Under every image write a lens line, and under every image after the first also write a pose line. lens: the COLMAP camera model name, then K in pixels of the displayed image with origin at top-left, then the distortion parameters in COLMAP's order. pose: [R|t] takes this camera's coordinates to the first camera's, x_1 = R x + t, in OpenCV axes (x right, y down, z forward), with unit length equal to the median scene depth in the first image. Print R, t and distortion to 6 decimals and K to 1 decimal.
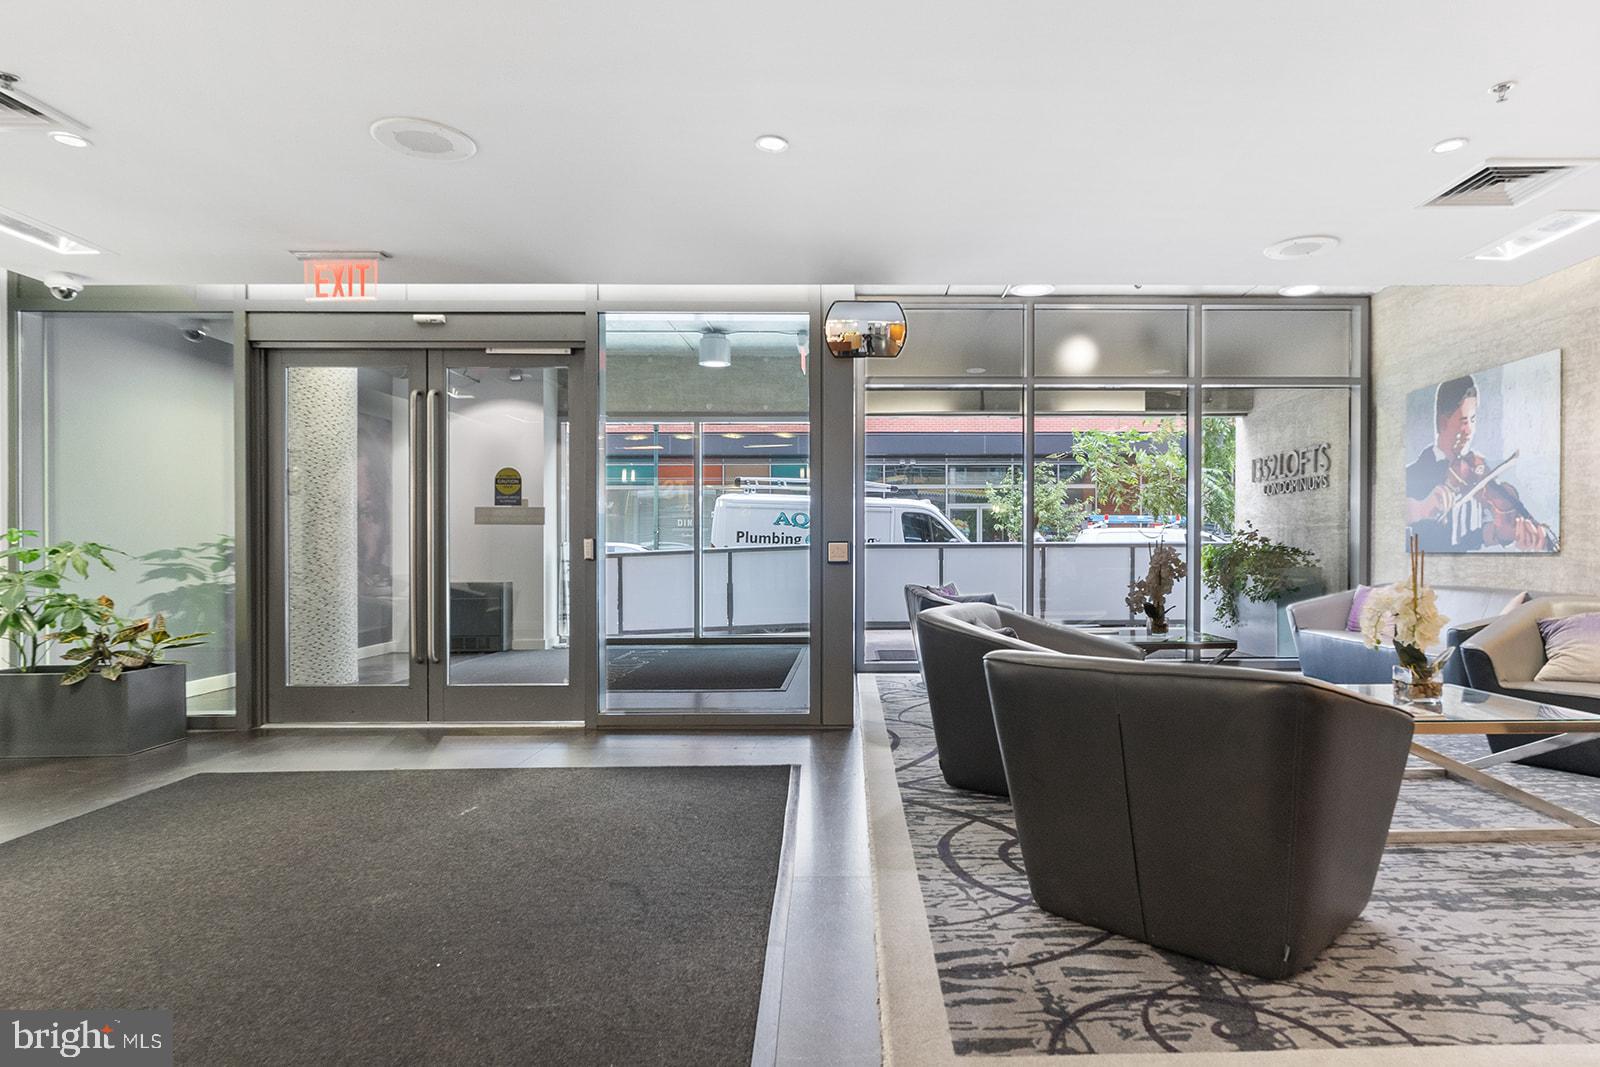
lens RADIAL K [[873.1, 0, 803.6], [0, 873.1, 536.2], [0, 0, 1]] dist [-0.004318, 0.000862]
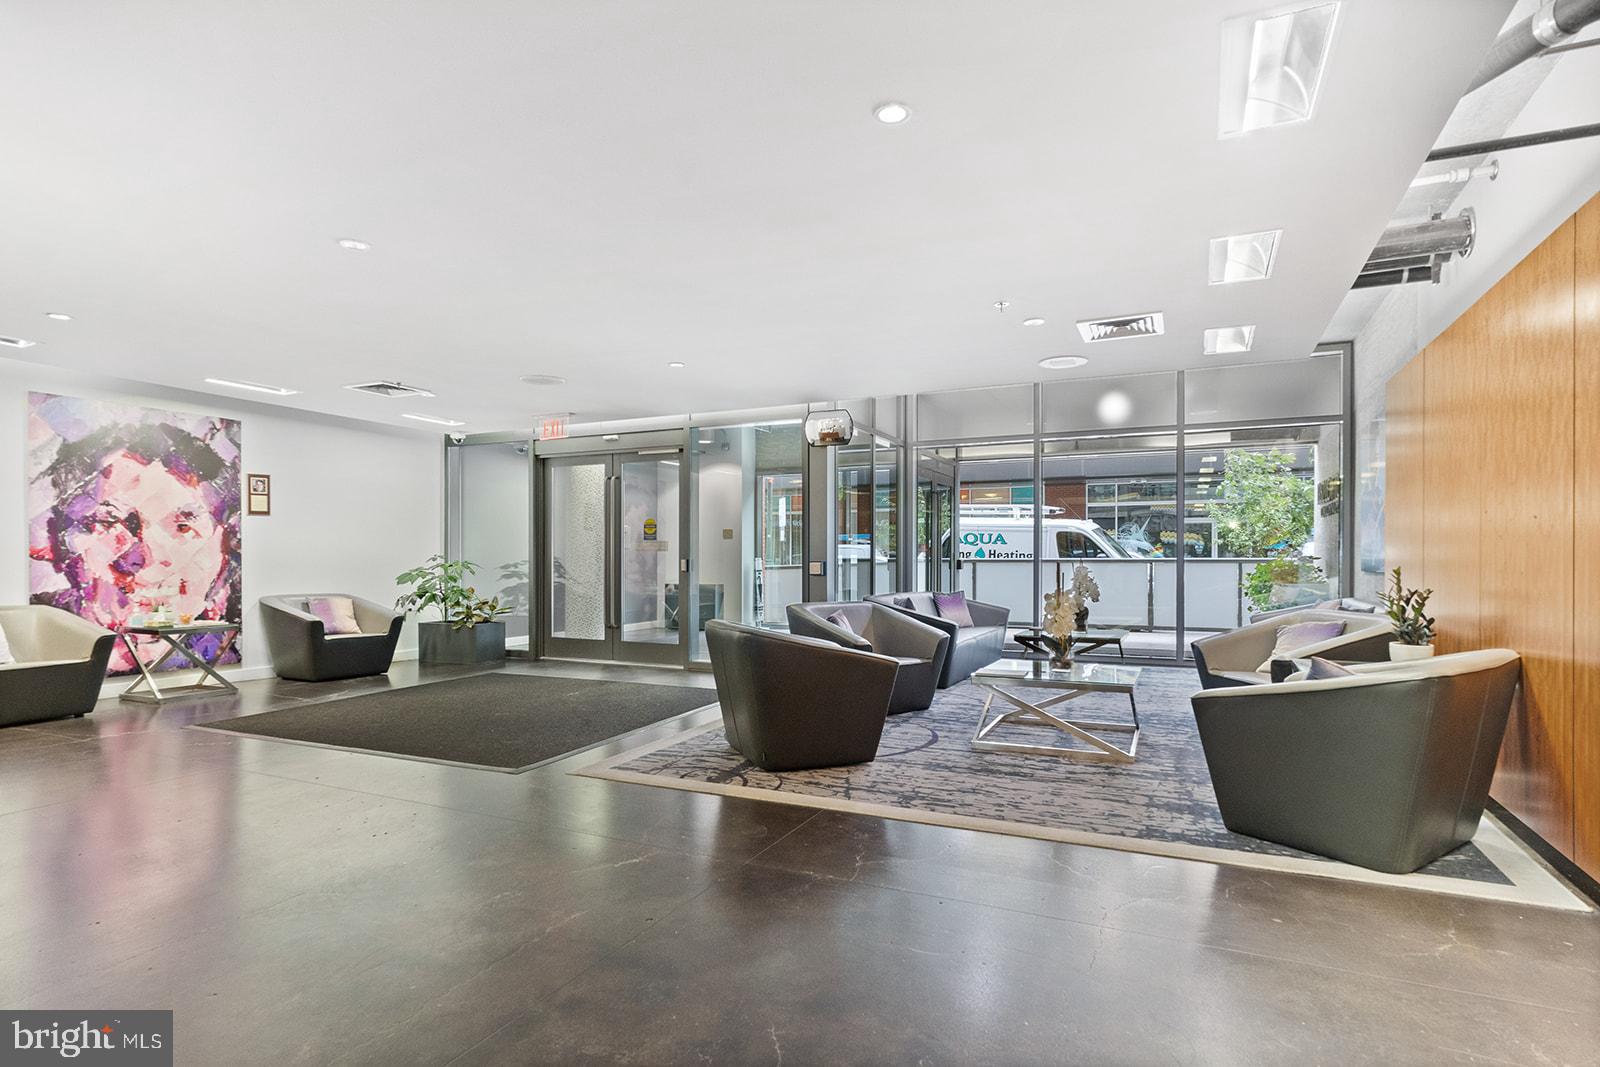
lens RADIAL K [[829.1, 0, 800.6], [0, 829.1, 542.2], [0, 0, 1]] dist [-0.008725, 0.005916]
pose [[0.895858, -0.005912, -0.444301, 0.805732], [0.004810, 0.999982, -0.003607, -0.028505], [0.444314, 0.001094, 0.895870, -0.429010]]
